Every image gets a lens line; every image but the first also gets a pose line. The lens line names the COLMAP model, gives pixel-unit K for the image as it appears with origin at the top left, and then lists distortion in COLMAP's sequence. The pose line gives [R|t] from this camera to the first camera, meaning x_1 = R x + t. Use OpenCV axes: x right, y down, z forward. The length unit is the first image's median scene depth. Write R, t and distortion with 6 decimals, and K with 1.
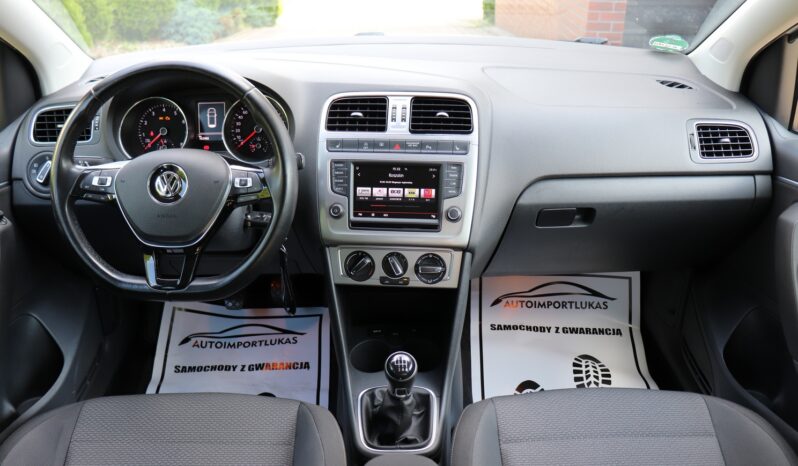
lens RADIAL K [[664.1, 0, 398.3], [0, 664.1, 226.3], [0, 0, 1]] dist [-0.190580, 0.169076]
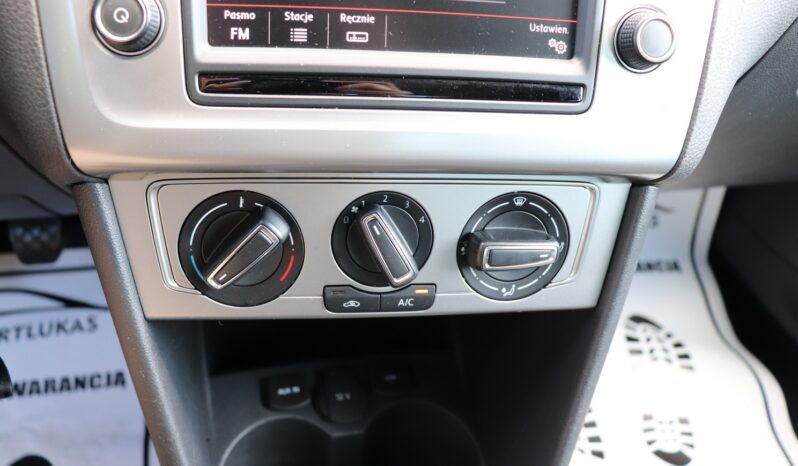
lens RADIAL K [[665.1, 0, 393.8], [0, 665.1, 236.4], [0, 0, 1]] dist [-0.185769, 0.134523]
pose [[0.971283, -0.055877, 0.231272, -0.060634], [-0.001810, 0.970268, 0.242025, -0.005026], [-0.237919, -0.235493, 0.942304, 0.764192]]
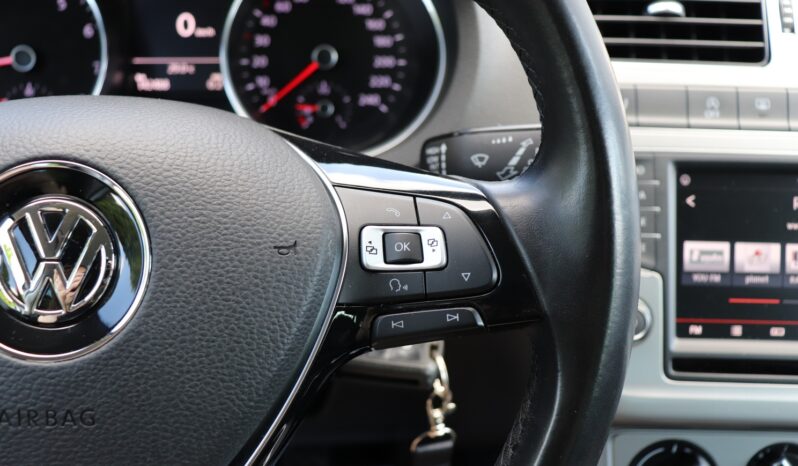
lens RADIAL K [[851.0, 0, 399.0], [0, 851.0, 233.0], [0, 0, 1]] dist [-0.131706, 0.240740]
pose [[0.996995, -0.004190, 0.077357, -0.223528], [0.005020, 0.999932, -0.010537, -0.059213], [-0.077307, 0.010894, 0.996948, 0.613567]]
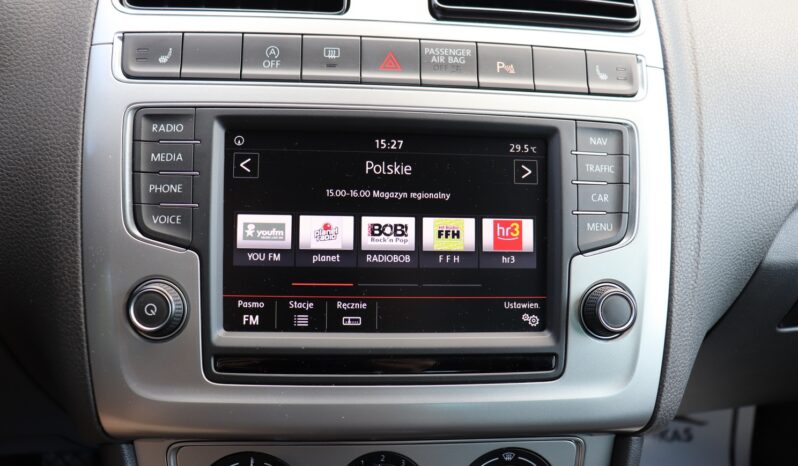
lens RADIAL K [[664.1, 0, 398.3], [0, 664.1, 226.3], [0, 0, 1]] dist [-0.190580, 0.169076]
pose [[0.982571, -0.006913, 0.185761, -0.047836], [0.021409, 0.996867, -0.076142, -0.033199], [-0.184653, 0.078792, 0.979640, 0.732618]]
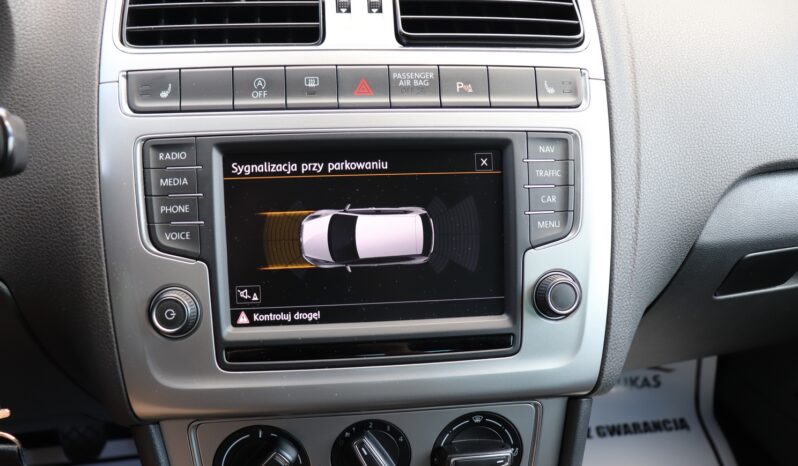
lens RADIAL K [[667.2, 0, 392.9], [0, 667.2, 231.5], [0, 0, 1]] dist [-0.187683, 0.181092]
pose [[0.977472, -0.060925, 0.202082, -0.053554], [0.061149, 0.998115, 0.005139, -0.053758], [-0.202014, 0.007334, 0.979355, 0.686914]]
